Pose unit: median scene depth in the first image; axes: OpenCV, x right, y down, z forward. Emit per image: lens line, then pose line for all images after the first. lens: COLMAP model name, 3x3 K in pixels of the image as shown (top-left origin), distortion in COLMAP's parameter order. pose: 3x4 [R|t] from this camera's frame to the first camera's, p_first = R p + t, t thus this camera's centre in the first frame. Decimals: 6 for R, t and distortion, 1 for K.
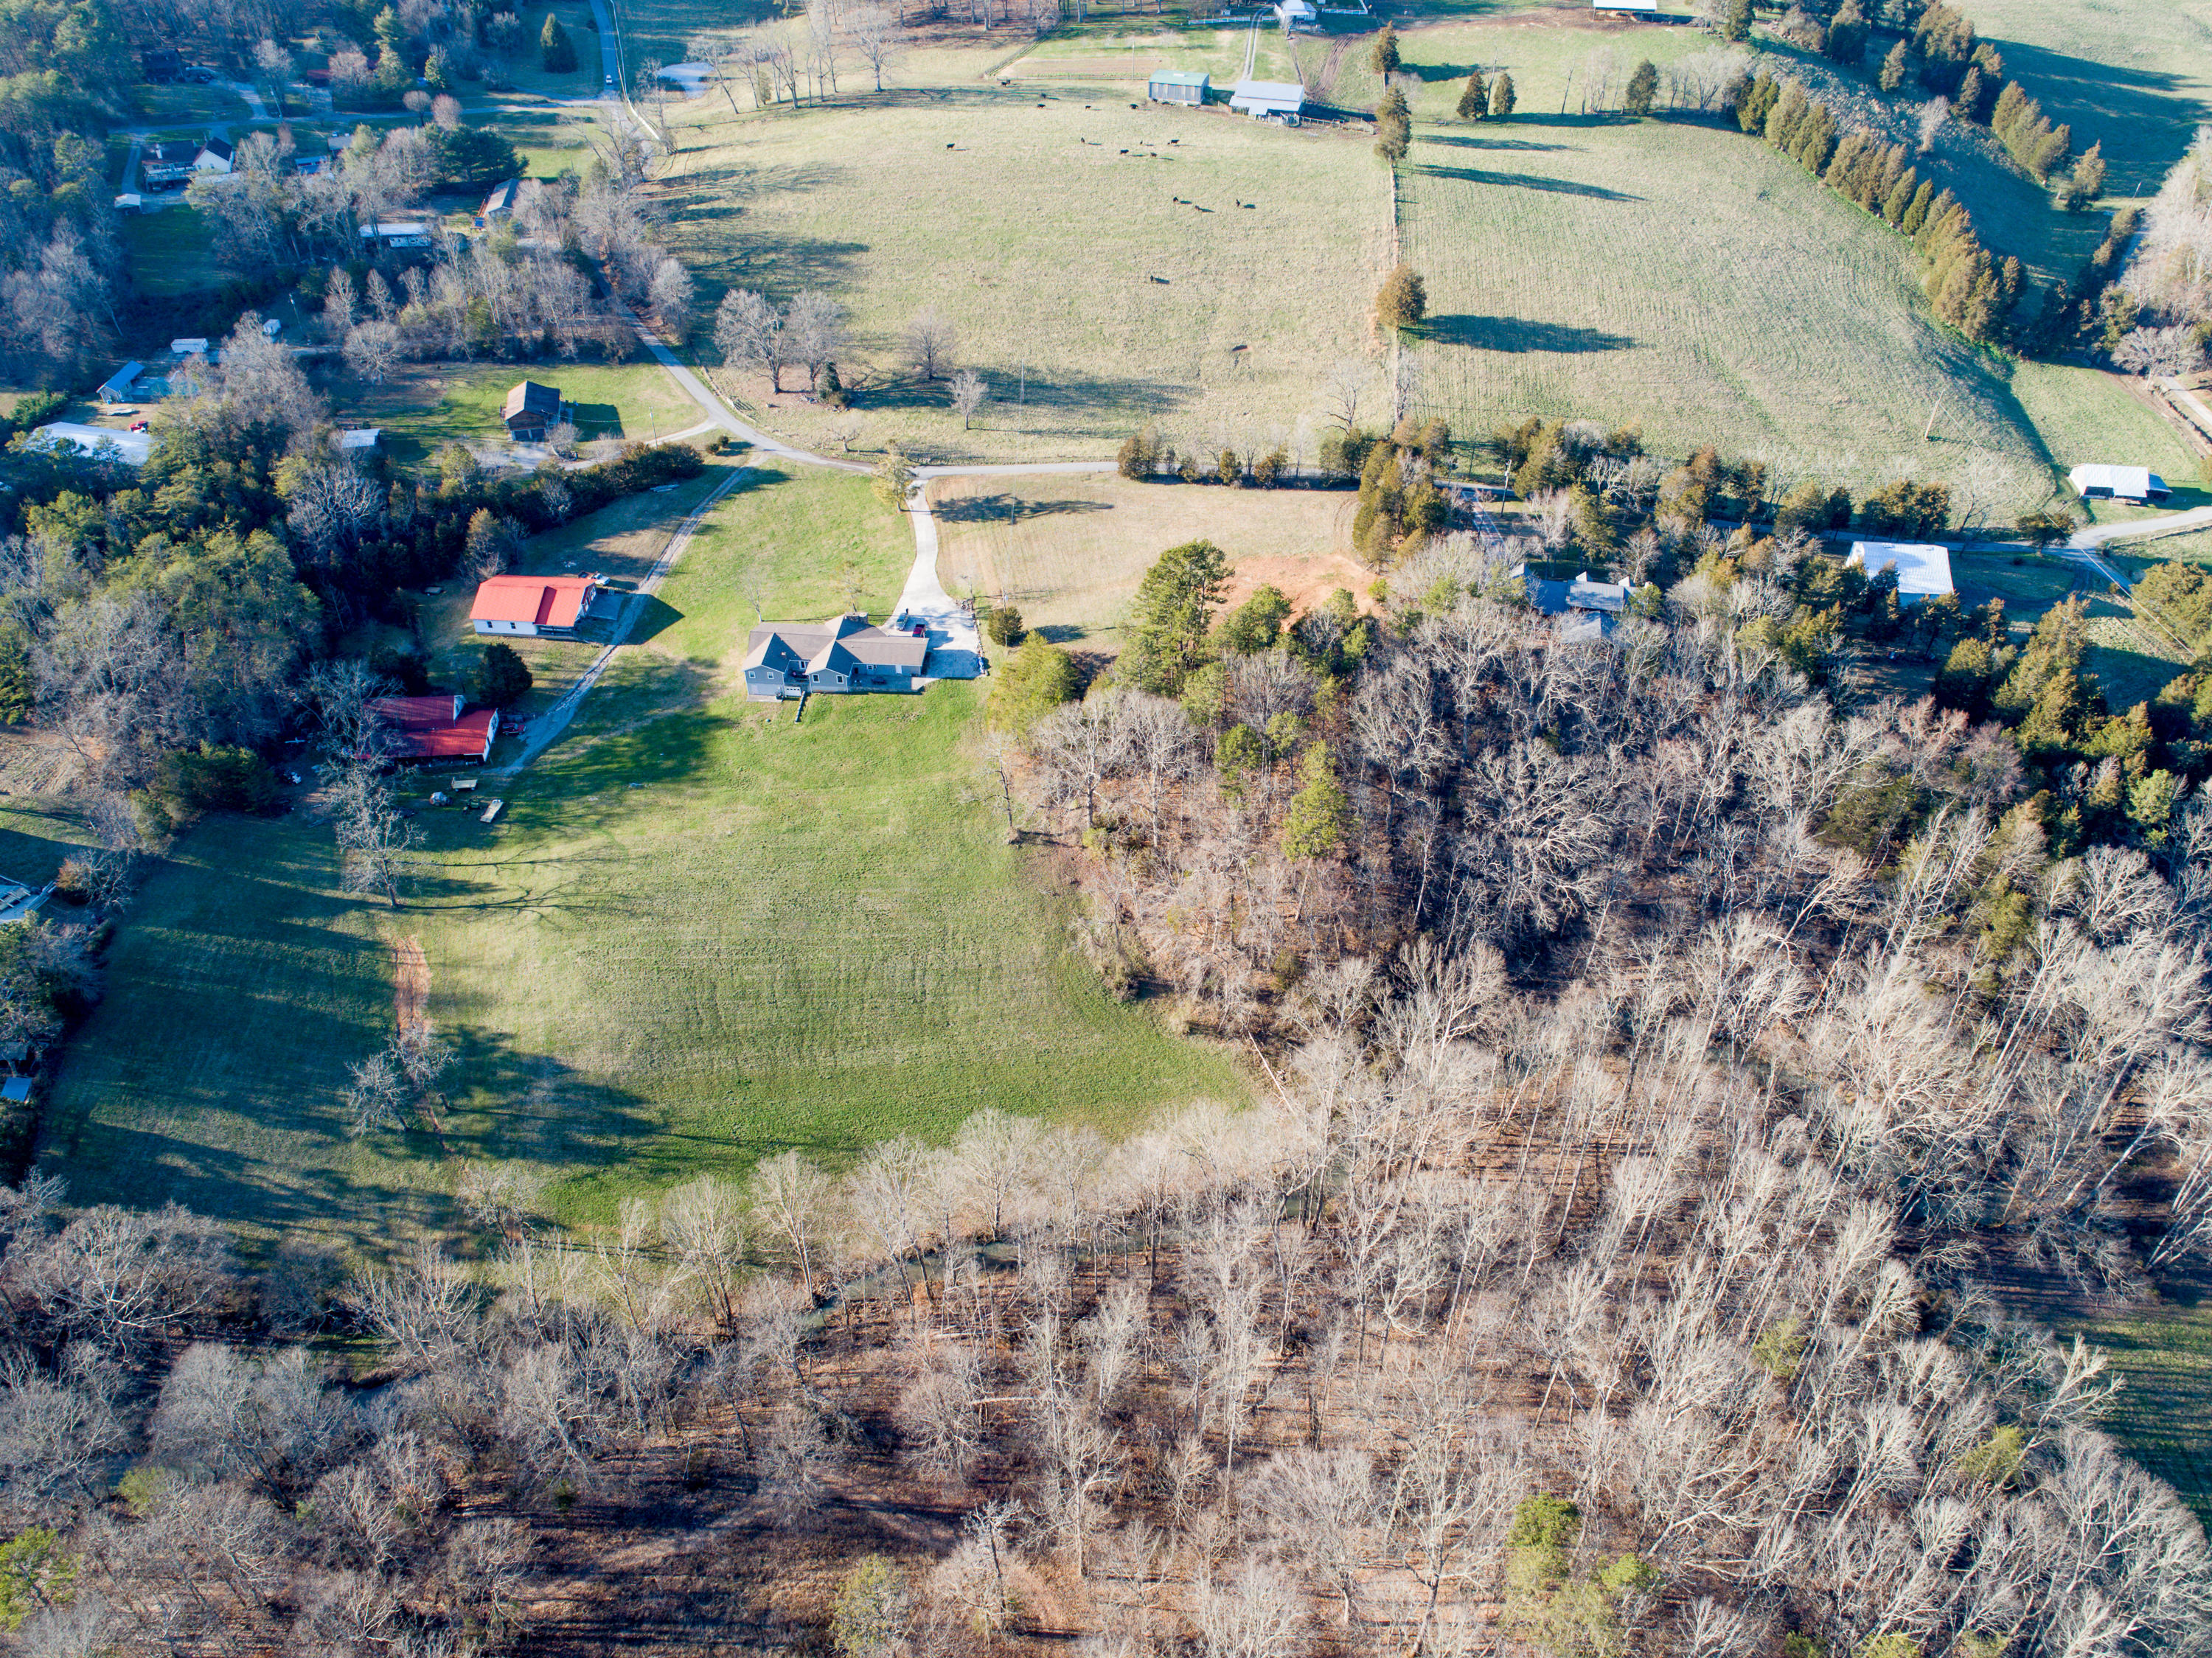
lens RADIAL K [[1660.3, 0, 1118.1], [0, 1660.3, 825.4], [0, 0, 1]] dist [-0.026328, 0.013548]
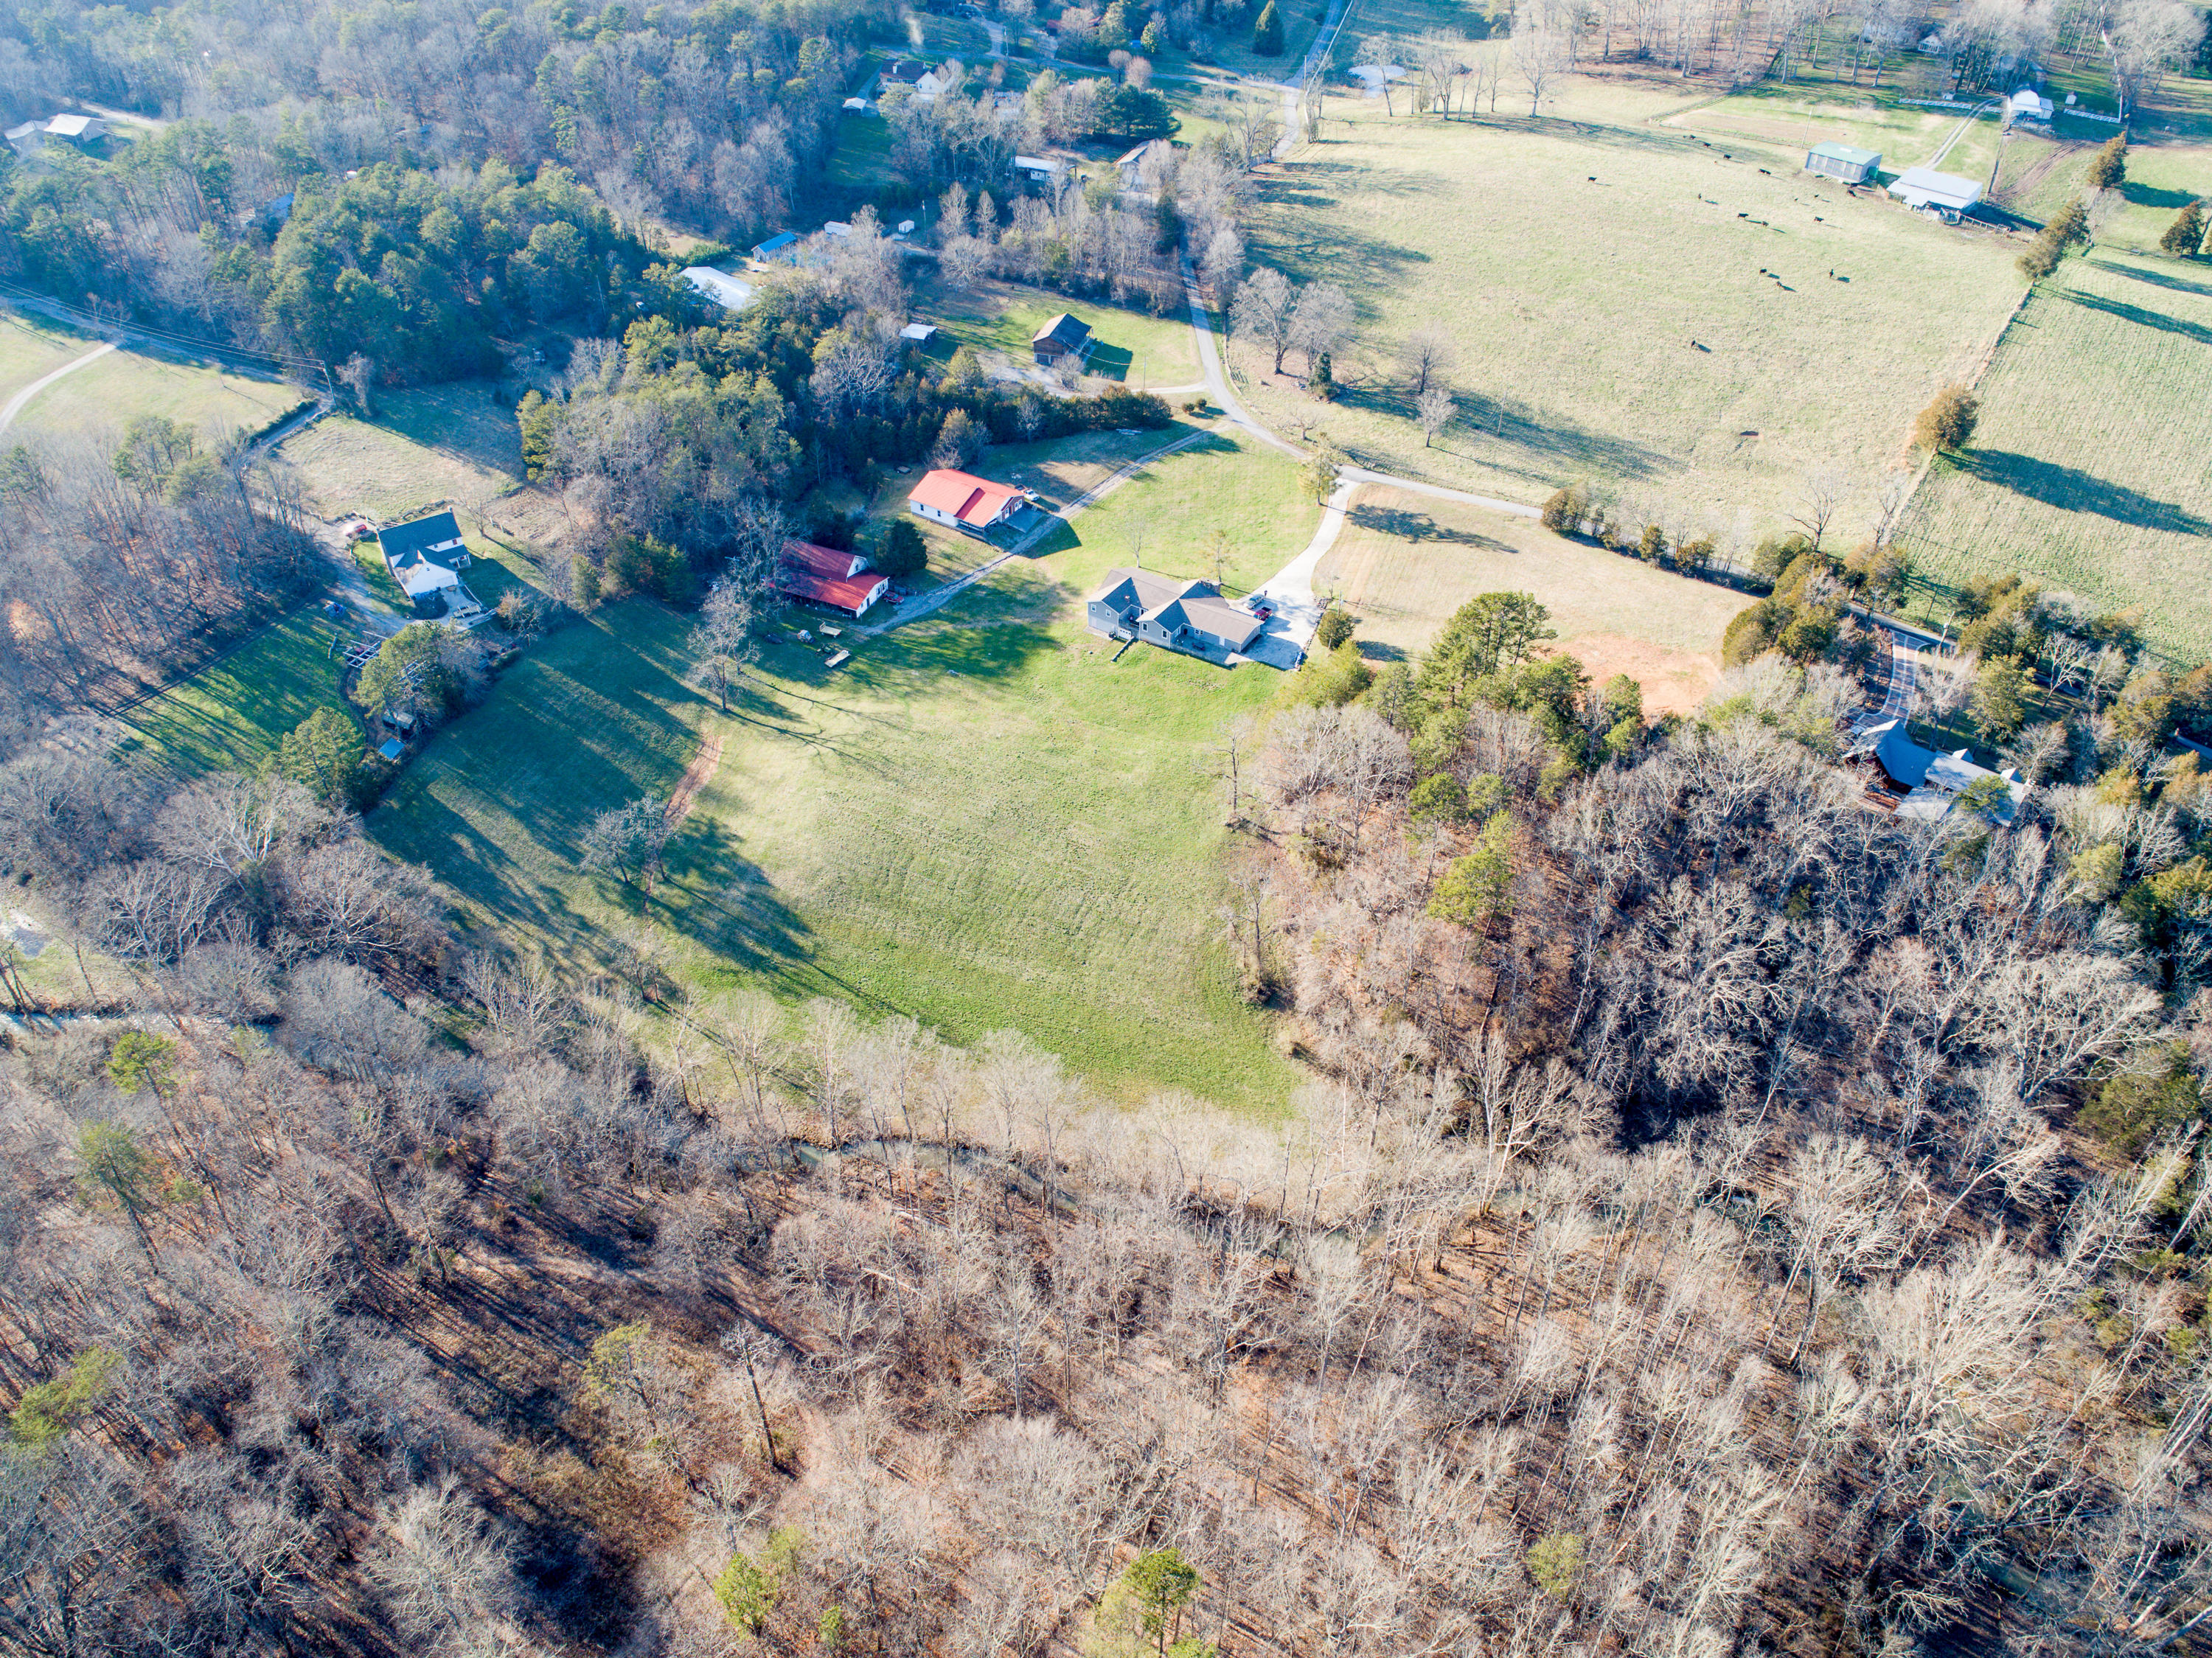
lens RADIAL K [[1660.9, 0, 1118.8], [0, 1660.9, 823.5], [0, 0, 1]] dist [-0.027203, 0.013448]
pose [[0.874067, 0.310752, -0.373417, 0.206077], [-0.316840, 0.947328, 0.046717, -0.013377], [0.368265, 0.077479, 0.926487, 0.029840]]
